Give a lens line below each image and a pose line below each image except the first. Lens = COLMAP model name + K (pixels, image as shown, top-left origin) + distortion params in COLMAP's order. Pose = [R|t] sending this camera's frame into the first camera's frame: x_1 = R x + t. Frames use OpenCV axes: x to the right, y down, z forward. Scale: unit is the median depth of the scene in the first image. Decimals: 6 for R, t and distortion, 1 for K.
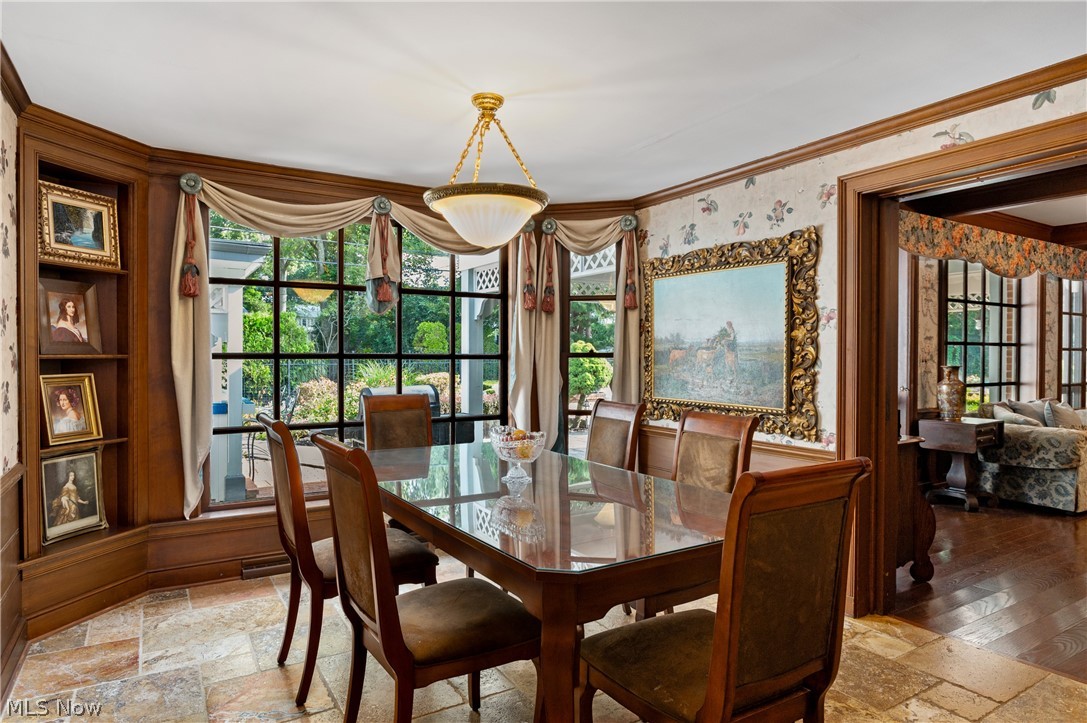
lens RADIAL K [[648.2, 0, 543.5], [0, 648.2, 361.5], [0, 0, 1]] dist [-0.000593, 0.000587]
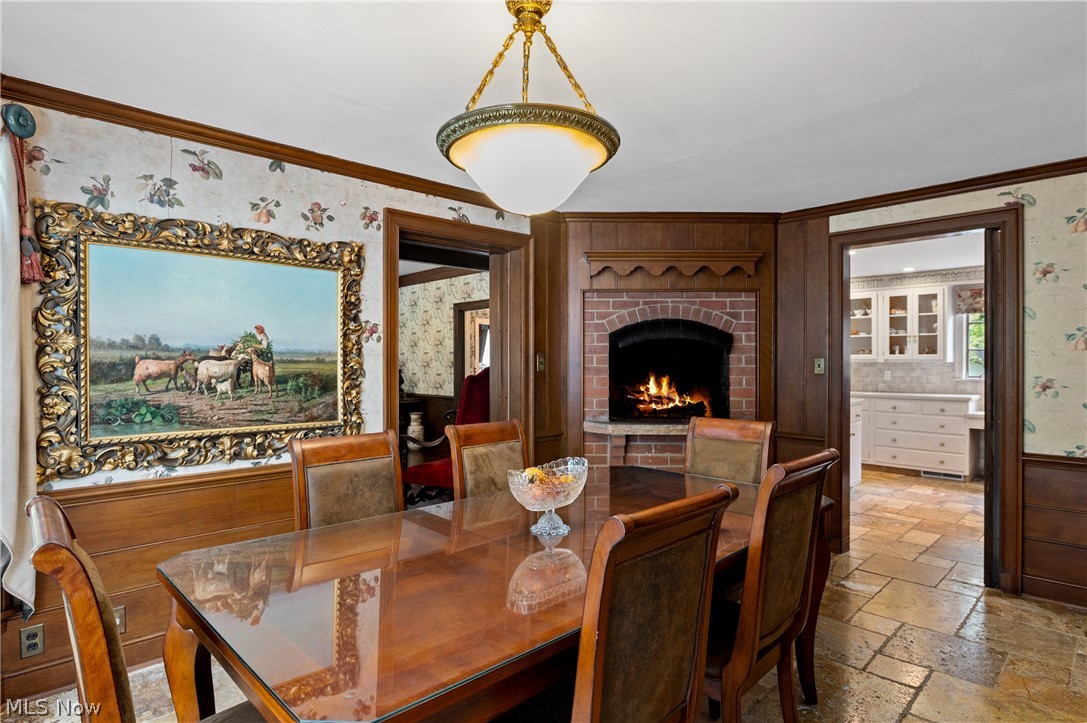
lens RADIAL K [[535.7, 0, 543.5], [0, 535.7, 361.5], [0, 0, 1]] dist [0.000548, 0.000147]
pose [[-0.174348, -0.005964, 0.984666, -0.441685], [0.011307, 0.999904, 0.008059, -0.017948], [-0.984619, 0.012538, -0.174263, 0.768989]]
